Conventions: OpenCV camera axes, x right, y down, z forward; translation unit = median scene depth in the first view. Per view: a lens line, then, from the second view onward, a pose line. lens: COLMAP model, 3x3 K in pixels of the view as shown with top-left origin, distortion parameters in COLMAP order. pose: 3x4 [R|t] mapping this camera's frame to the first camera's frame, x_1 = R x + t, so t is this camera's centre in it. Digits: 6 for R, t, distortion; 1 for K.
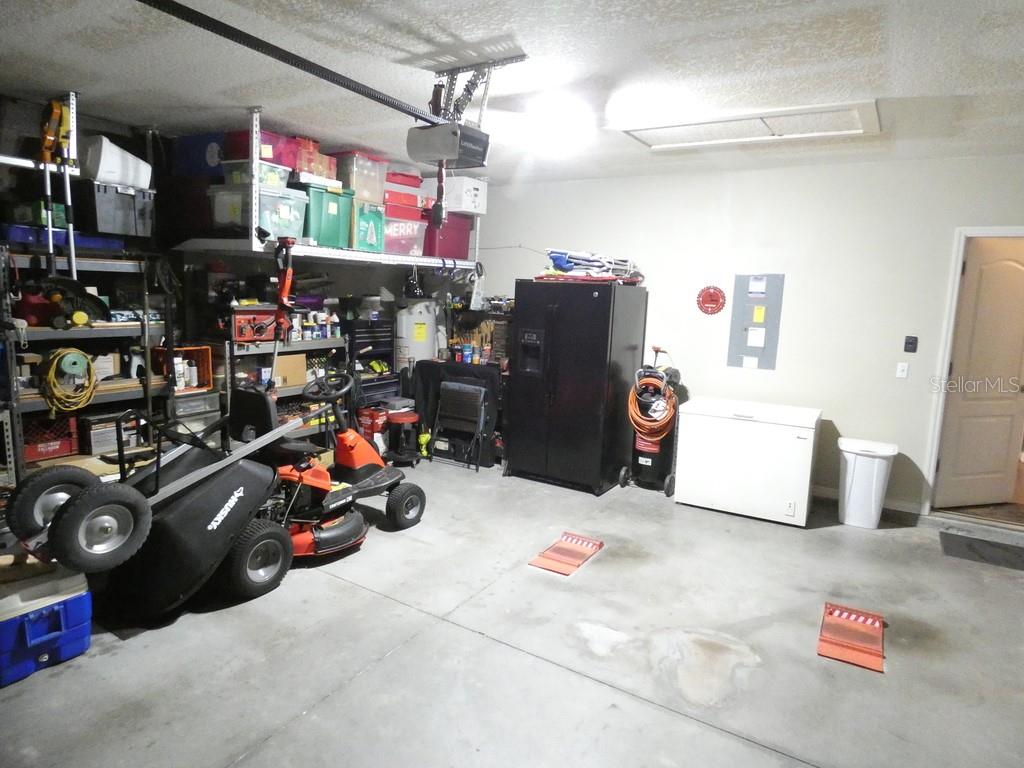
lens RADIAL K [[603.5, 0, 533.1], [0, 603.5, 387.8], [0, 0, 1]] dist [-0.001766, -0.009721]
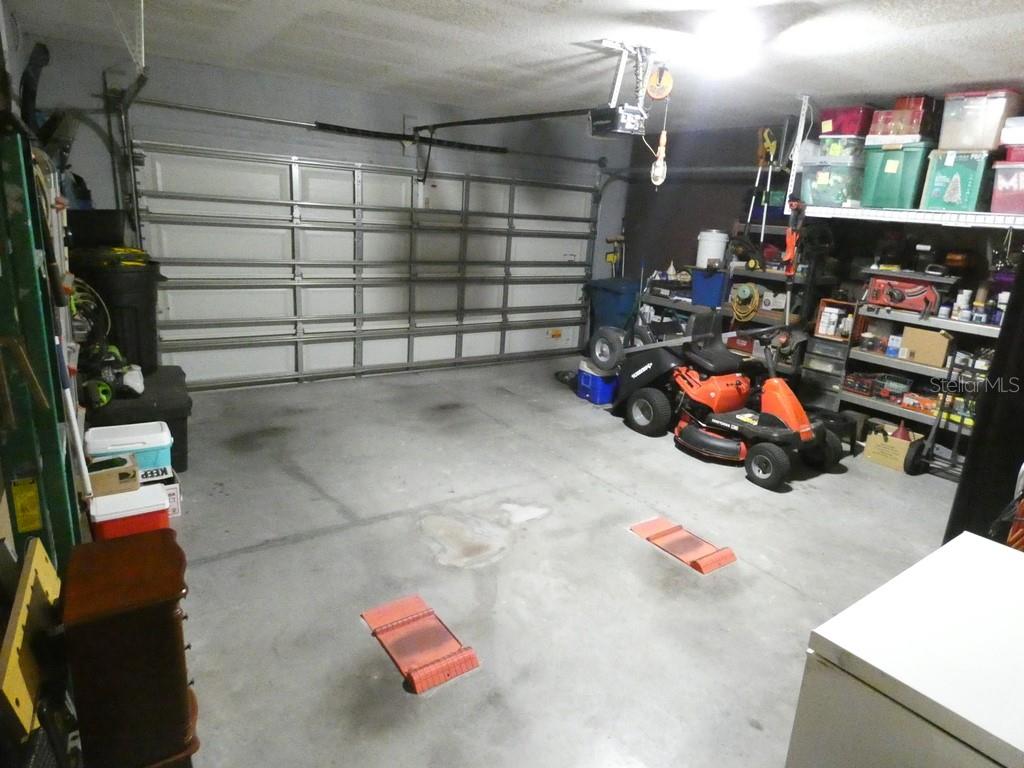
lens RADIAL K [[603.5, 0, 513.5], [0, 603.5, 379.2], [0, 0, 1]] dist [-0.001766, -0.009721]
pose [[-0.412400, 0.189700, -0.891033, 1.062259], [-0.217775, 0.929194, 0.298619, -0.186767], [0.884590, 0.317195, -0.341888, 1.191159]]
